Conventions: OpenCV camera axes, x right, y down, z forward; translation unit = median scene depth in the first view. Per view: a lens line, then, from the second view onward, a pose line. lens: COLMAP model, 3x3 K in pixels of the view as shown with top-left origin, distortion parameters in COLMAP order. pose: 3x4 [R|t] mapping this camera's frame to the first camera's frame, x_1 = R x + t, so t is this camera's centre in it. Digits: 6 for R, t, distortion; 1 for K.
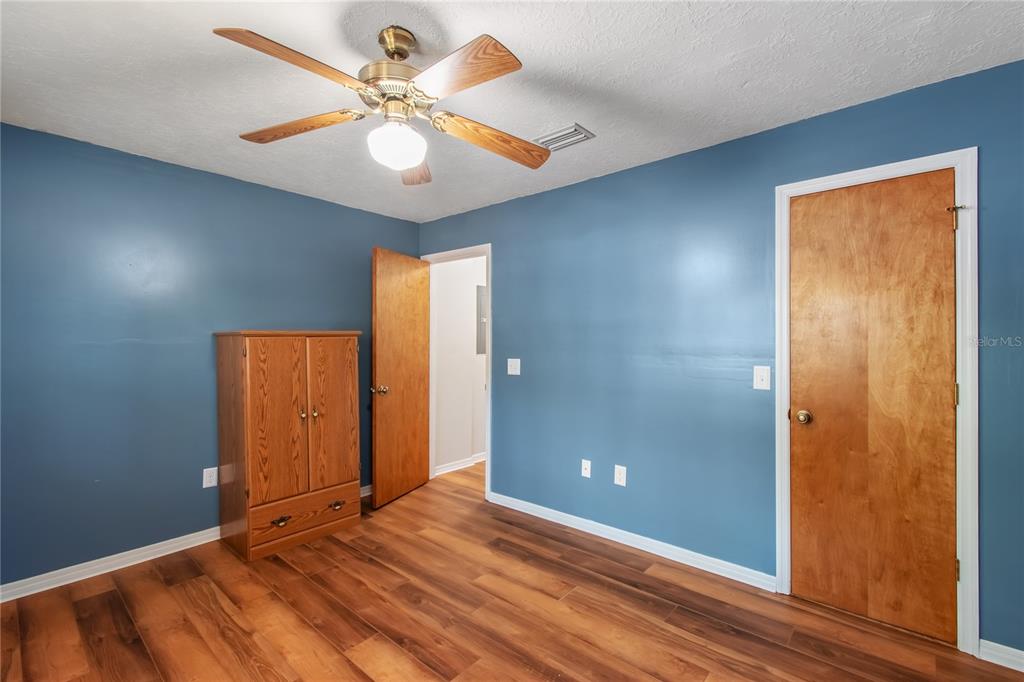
lens RADIAL K [[457.4, 0, 514.1], [0, 457.4, 342.8], [0, 0, 1]] dist [0.000425, 0.000089]
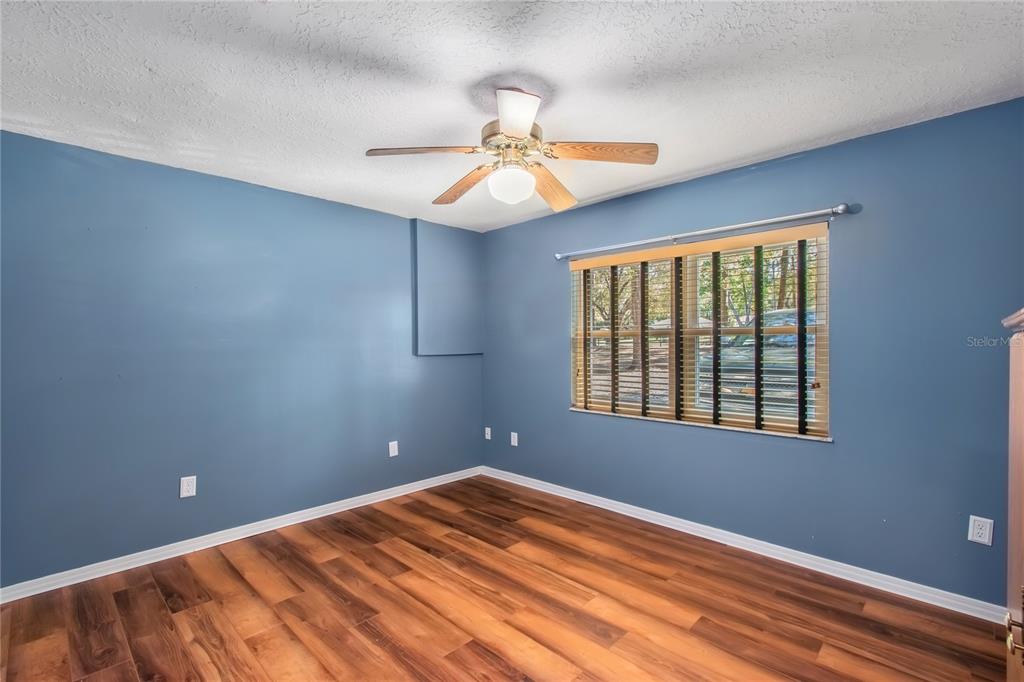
lens RADIAL K [[469.7, 0, 511.1], [0, 469.7, 335.1], [0, 0, 1]] dist [0.000848, 0.000235]
pose [[-0.998284, 0.006997, 0.058136, -0.289898], [0.006946, 0.999975, -0.001081, -0.025824], [-0.058142, -0.000676, -0.998308, 2.033689]]
